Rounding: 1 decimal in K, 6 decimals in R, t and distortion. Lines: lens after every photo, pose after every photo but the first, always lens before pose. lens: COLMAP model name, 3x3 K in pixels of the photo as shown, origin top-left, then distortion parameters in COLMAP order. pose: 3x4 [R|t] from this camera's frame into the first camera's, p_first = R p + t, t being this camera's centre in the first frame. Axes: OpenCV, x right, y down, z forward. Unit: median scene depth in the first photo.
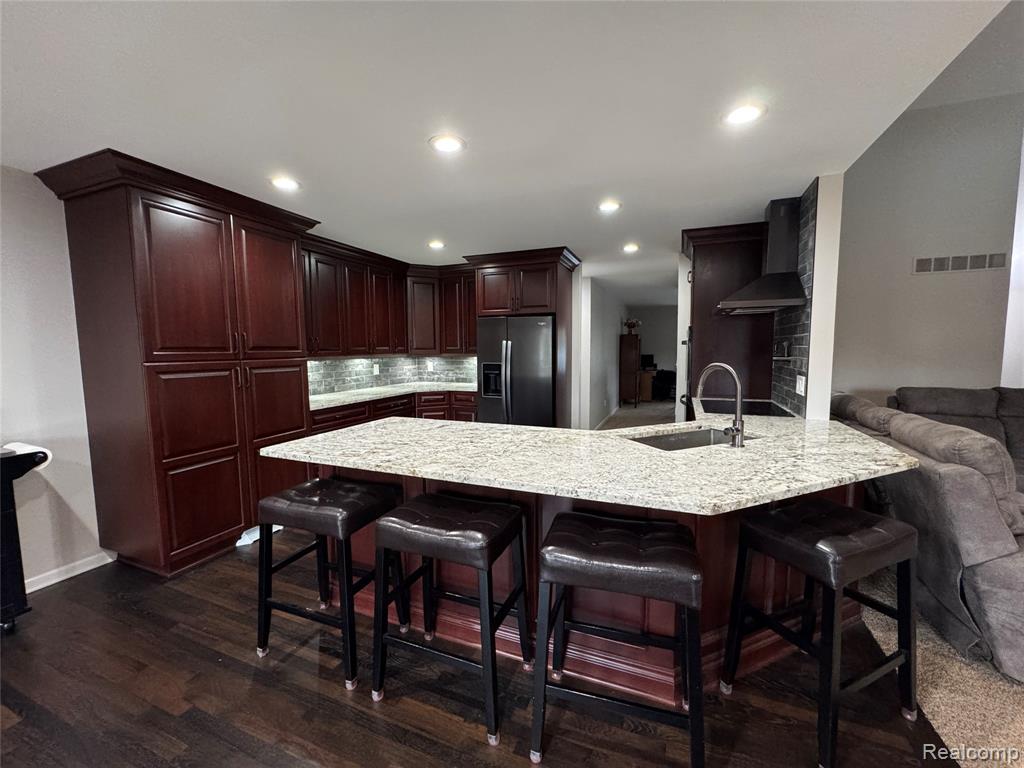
lens RADIAL K [[408.3, 0, 513.6], [0, 408.3, 383.9], [0, 0, 1]] dist [-0.004905, 0.000773]
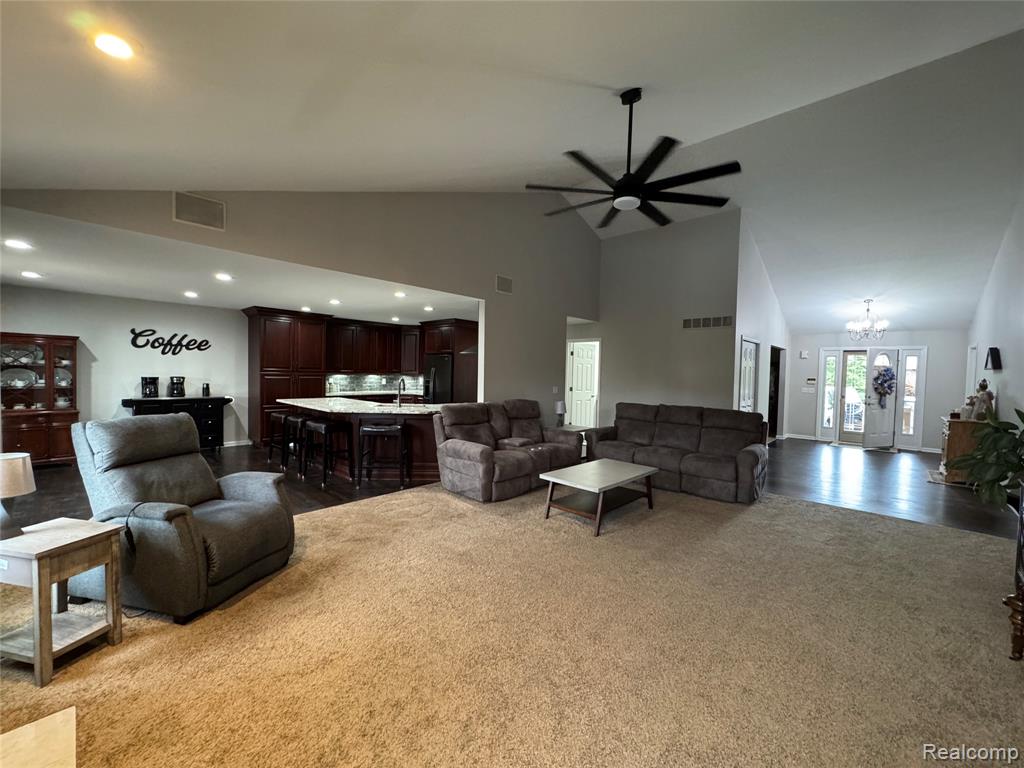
lens RADIAL K [[408.3, 0, 513.8], [0, 408.3, 384.4], [0, 0, 1]] dist [-0.004905, 0.000773]
pose [[0.935065, 0.040343, -0.352173, 1.347953], [-0.061246, 0.996948, -0.048411, 0.049455], [0.349145, 0.066836, 0.934682, -0.812989]]
